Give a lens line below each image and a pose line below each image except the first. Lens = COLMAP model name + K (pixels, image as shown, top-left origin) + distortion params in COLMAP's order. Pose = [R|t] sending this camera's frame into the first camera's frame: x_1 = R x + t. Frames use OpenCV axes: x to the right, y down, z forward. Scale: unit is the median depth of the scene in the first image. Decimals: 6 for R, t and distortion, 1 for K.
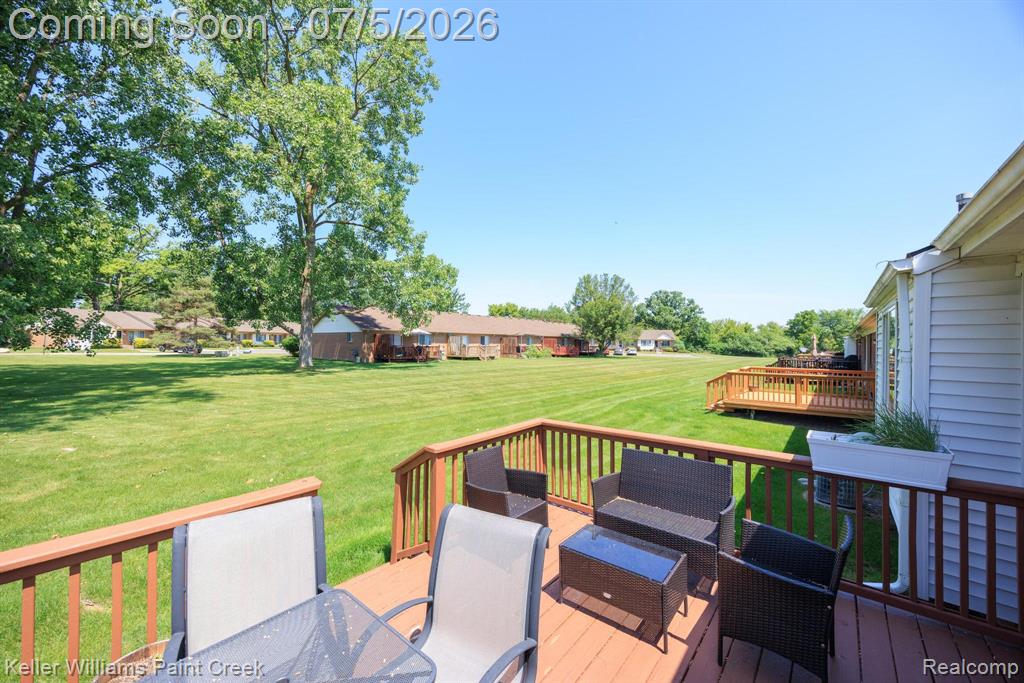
lens RADIAL K [[406.3, 0, 512.0], [0, 406.3, 341.5], [0, 0, 1]] dist [0.000967, 0.000042]
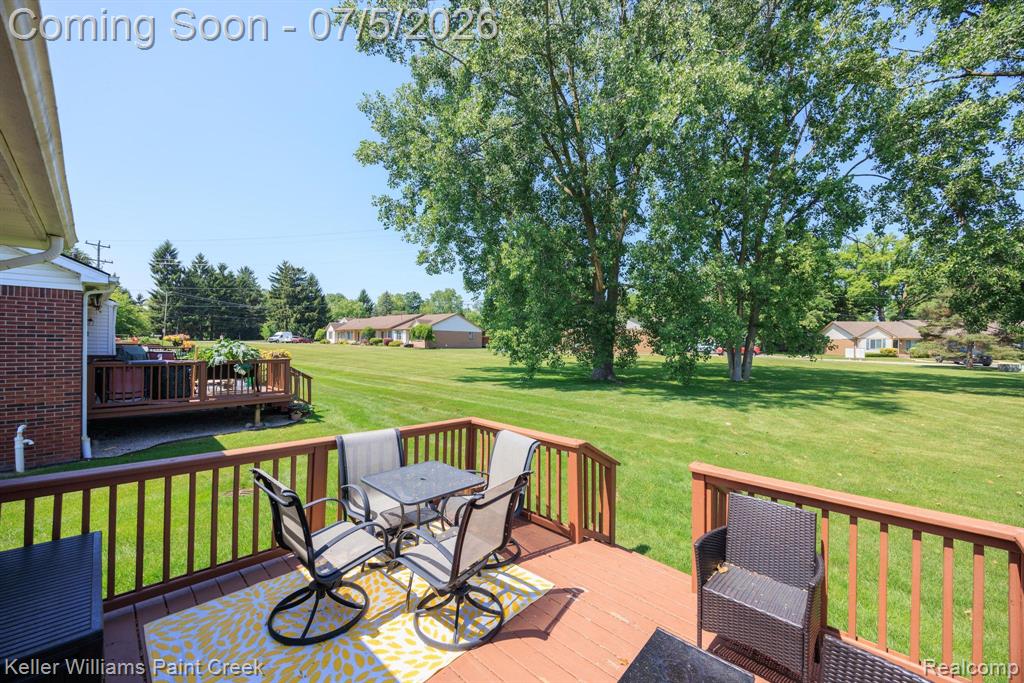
lens RADIAL K [[406.3, 0, 512.0], [0, 406.3, 341.5], [0, 0, 1]] dist [0.000967, 0.000042]
pose [[-0.105246, -0.012864, -0.994363, 0.157800], [-0.015570, 0.999815, -0.011286, 0.003606], [0.994324, 0.014294, -0.105427, 0.155671]]
